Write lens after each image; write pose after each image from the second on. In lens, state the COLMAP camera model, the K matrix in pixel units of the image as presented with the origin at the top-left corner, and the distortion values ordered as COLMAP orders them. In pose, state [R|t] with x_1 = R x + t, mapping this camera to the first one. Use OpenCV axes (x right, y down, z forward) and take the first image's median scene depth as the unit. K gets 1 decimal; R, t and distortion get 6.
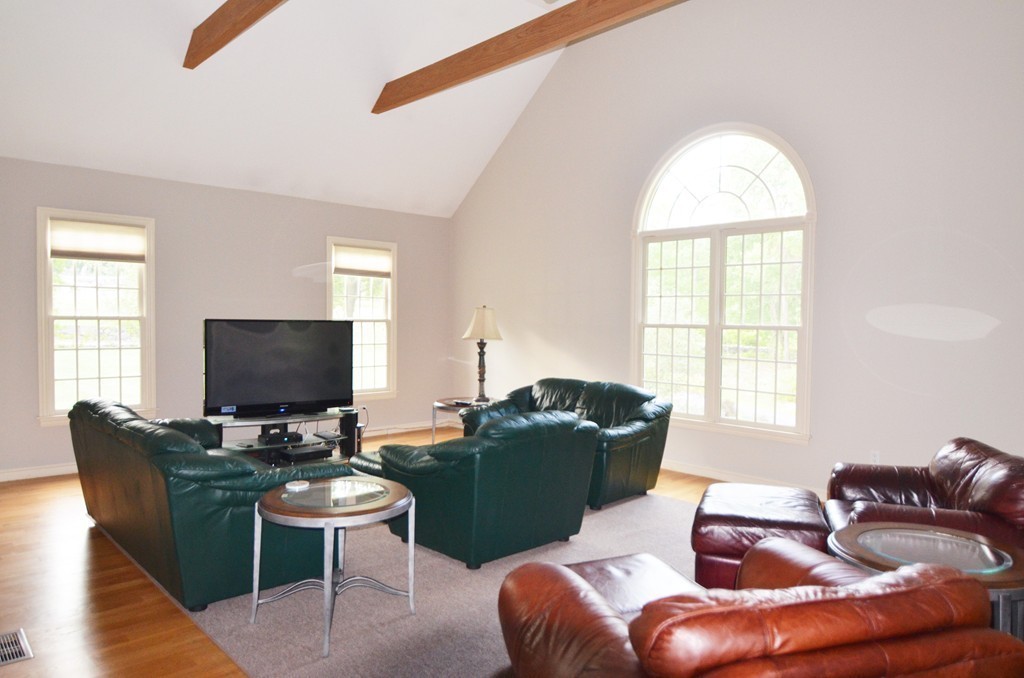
lens RADIAL K [[687.0, 0, 512.0], [0, 687.0, 339.0], [0, 0, 1]] dist [0.004734, -0.000409]
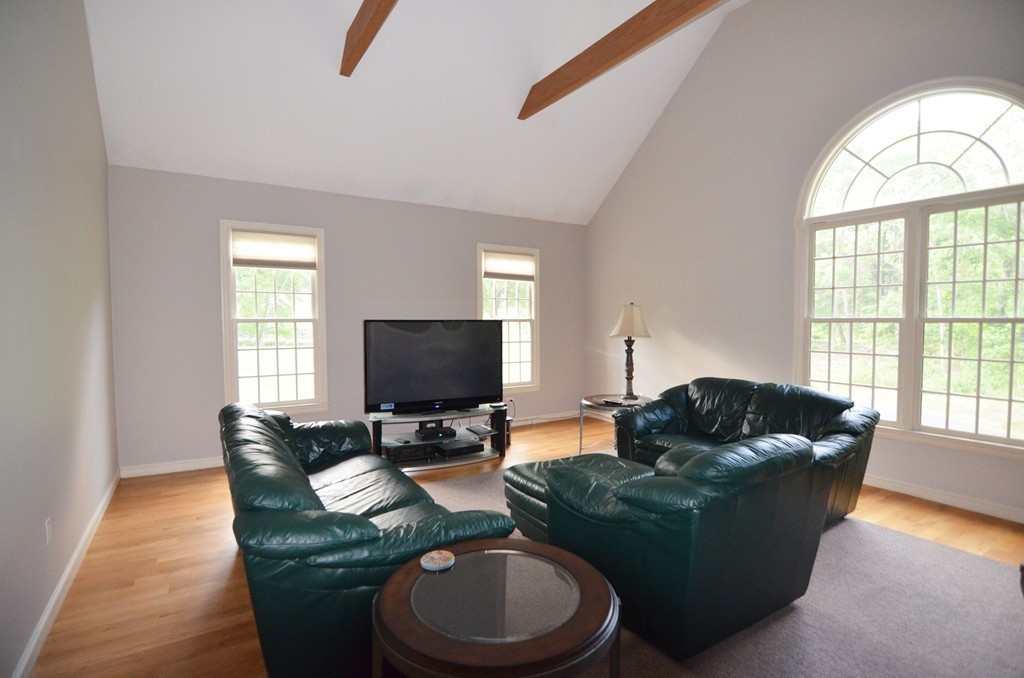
lens RADIAL K [[502.5, 0, 514.3], [0, 502.5, 339.3], [0, 0, 1]] dist [-0.001330, -0.000415]
pose [[0.981913, -0.007676, -0.189175, -0.073105], [0.009084, 0.999937, 0.006575, -0.002428], [0.189113, -0.008174, 0.981921, 0.269675]]
